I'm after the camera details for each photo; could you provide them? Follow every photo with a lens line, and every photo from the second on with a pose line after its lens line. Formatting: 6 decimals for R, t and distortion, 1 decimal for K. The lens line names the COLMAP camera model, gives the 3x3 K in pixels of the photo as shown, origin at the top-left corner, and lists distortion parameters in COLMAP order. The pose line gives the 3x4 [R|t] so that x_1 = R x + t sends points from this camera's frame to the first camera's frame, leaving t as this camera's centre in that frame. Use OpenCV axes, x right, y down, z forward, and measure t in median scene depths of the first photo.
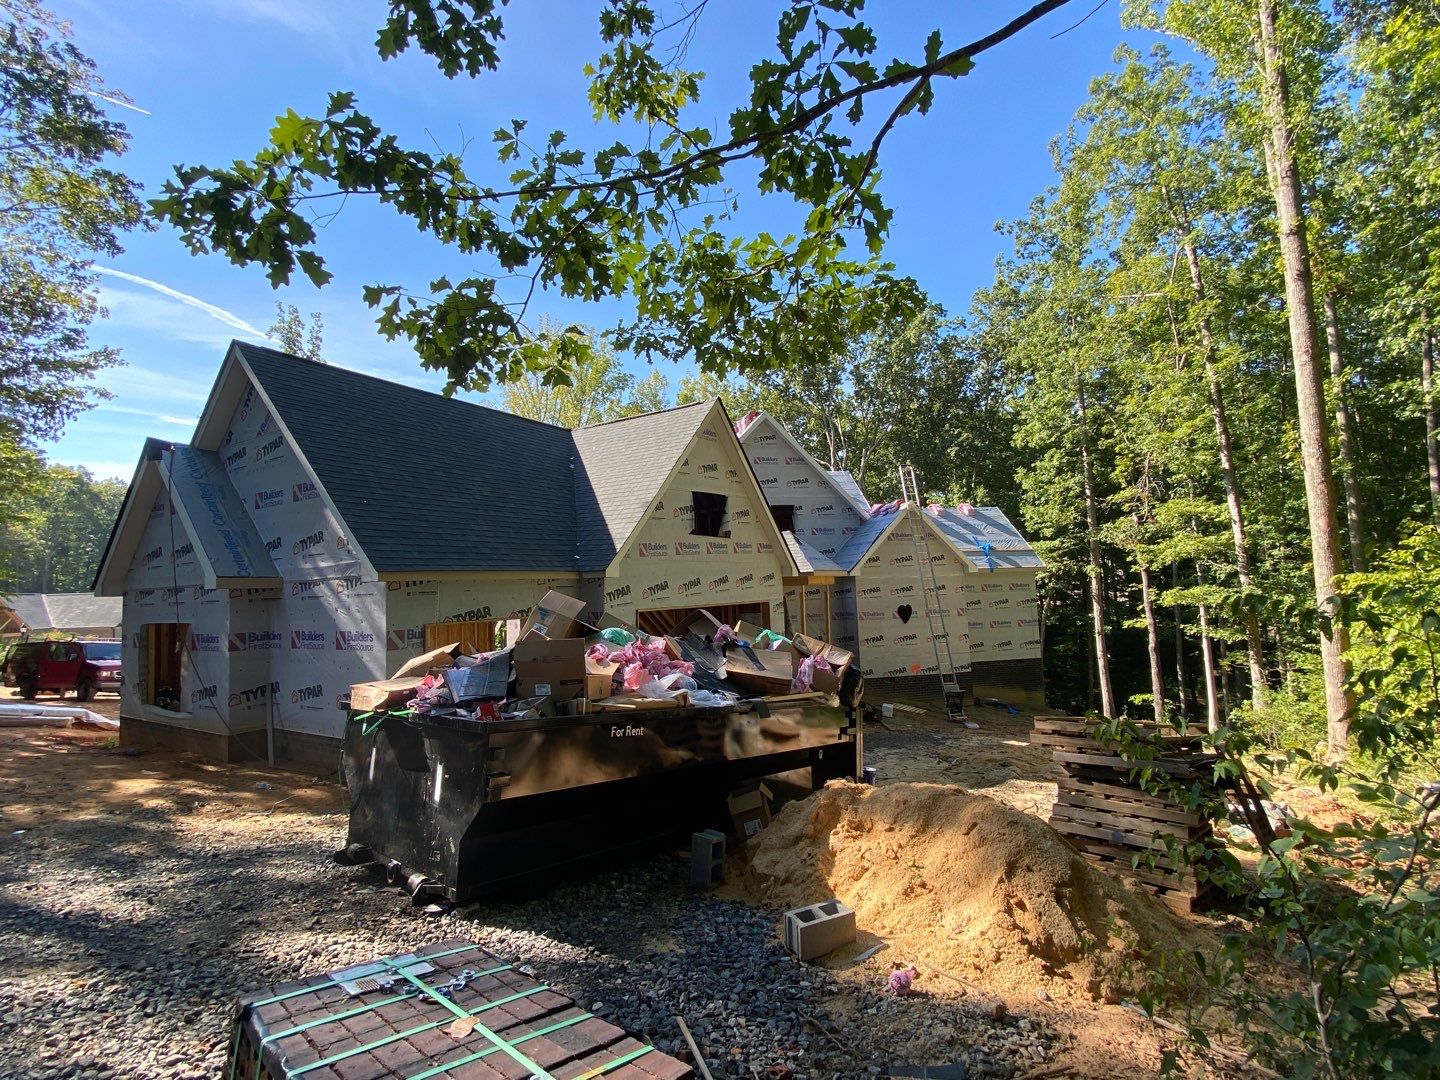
lens RADIAL K [[651.8, 0, 720.0], [0, 651.8, 540.0], [0, 0, 1]] dist [0.042734, -0.041621]
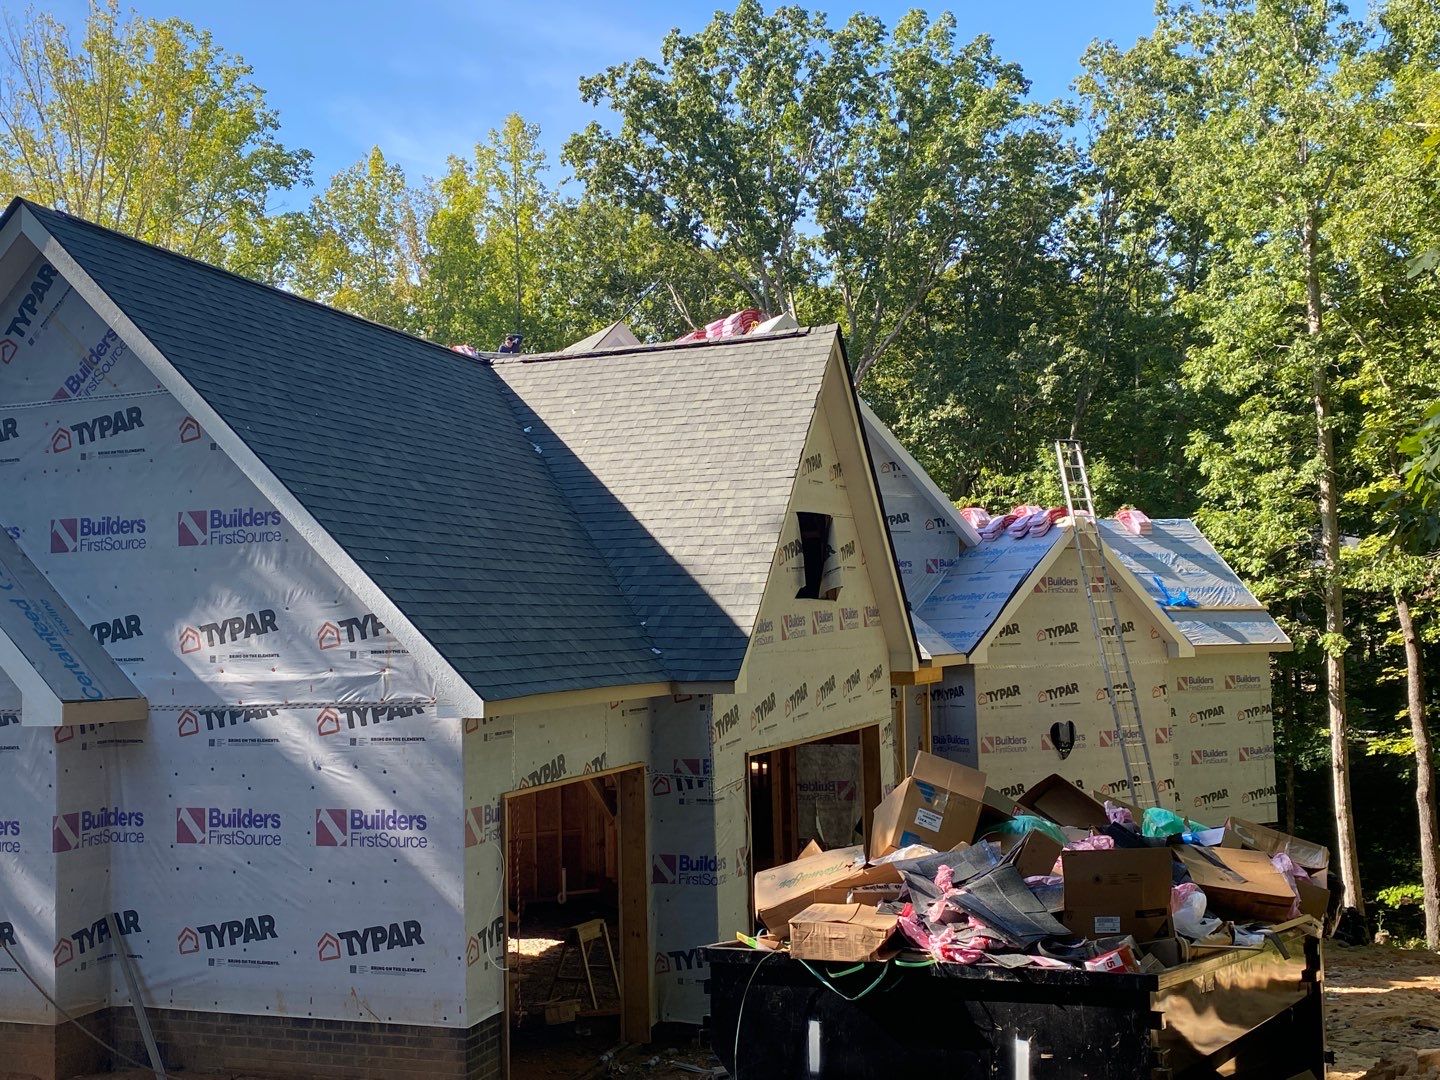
lens RADIAL K [[1519.9, 0, 720.0], [0, 1519.9, 540.0], [0, 0, 1]] dist [0.168235, -0.439967]
pose [[0.978687, 0.024937, 0.203837, -0.130356], [-0.025303, 0.999680, -0.000813, -0.019145], [-0.203792, -0.004362, 0.979004, -0.057536]]
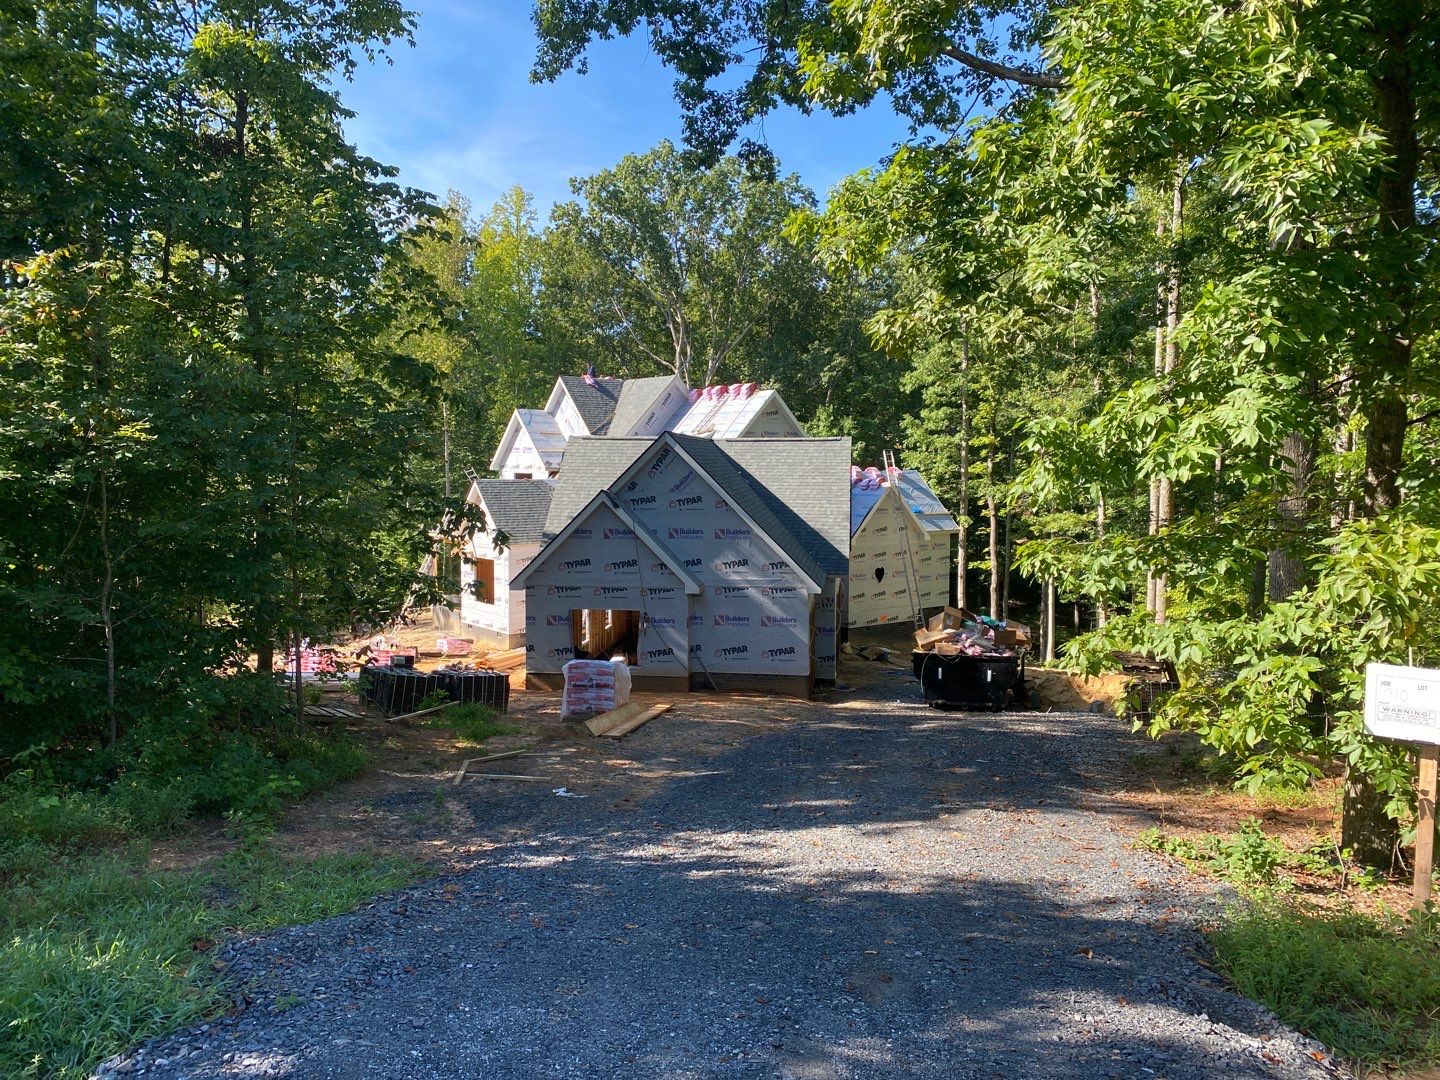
lens RADIAL K [[1037.8, 0, 720.0], [0, 1037.8, 540.0], [0, 0, 1]] dist [0.097064, -0.000323]
pose [[0.917089, 0.009463, 0.398571, -0.455079], [-0.064768, 0.989974, 0.125525, -0.104266], [-0.393387, -0.140932, 0.908507, -0.376219]]
